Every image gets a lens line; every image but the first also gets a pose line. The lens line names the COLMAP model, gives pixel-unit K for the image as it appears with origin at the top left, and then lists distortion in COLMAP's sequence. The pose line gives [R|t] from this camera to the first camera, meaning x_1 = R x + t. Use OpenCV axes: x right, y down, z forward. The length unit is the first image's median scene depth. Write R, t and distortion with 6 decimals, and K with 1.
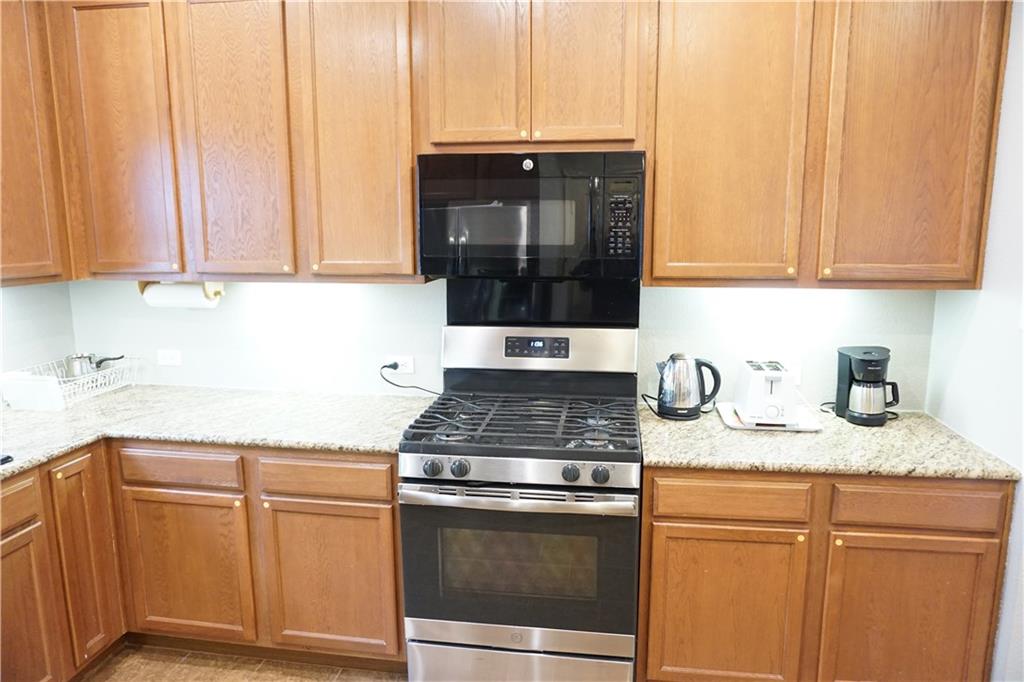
lens RADIAL K [[681.7, 0, 512.3], [0, 681.7, 342.6], [0, 0, 1]] dist [-0.039660, 0.003023]
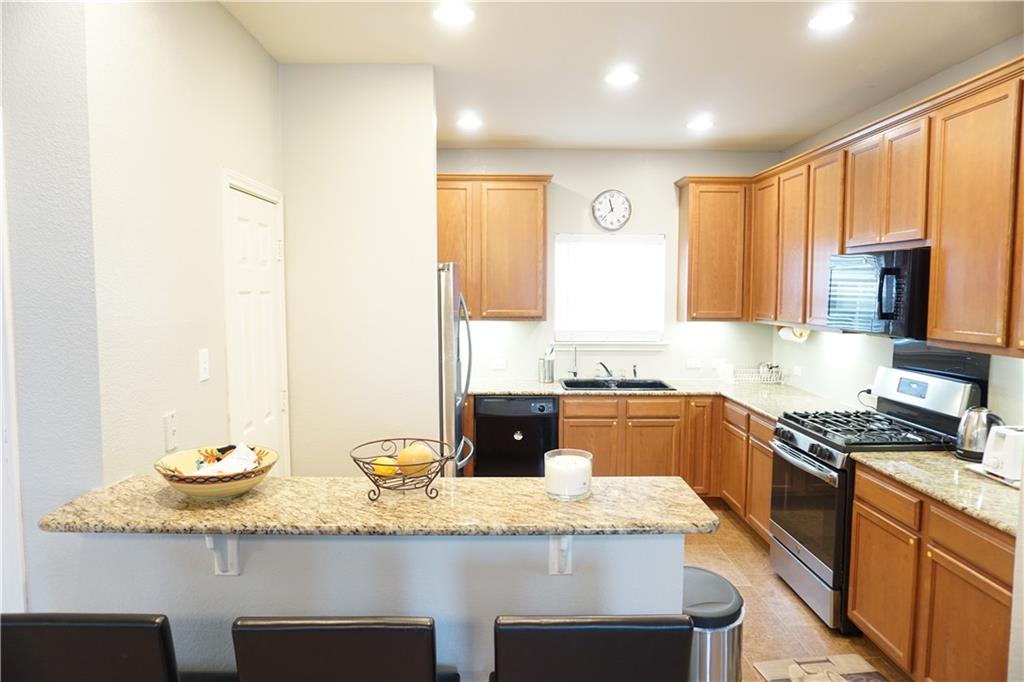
lens RADIAL K [[681.7, 0, 512.5], [0, 681.7, 340.8], [0, 0, 1]] dist [-0.039660, 0.003023]
pose [[0.160993, 0.076562, -0.983981, 1.472061], [-0.168537, 0.984475, 0.049025, -0.020772], [0.972459, 0.157944, 0.171397, -0.020715]]
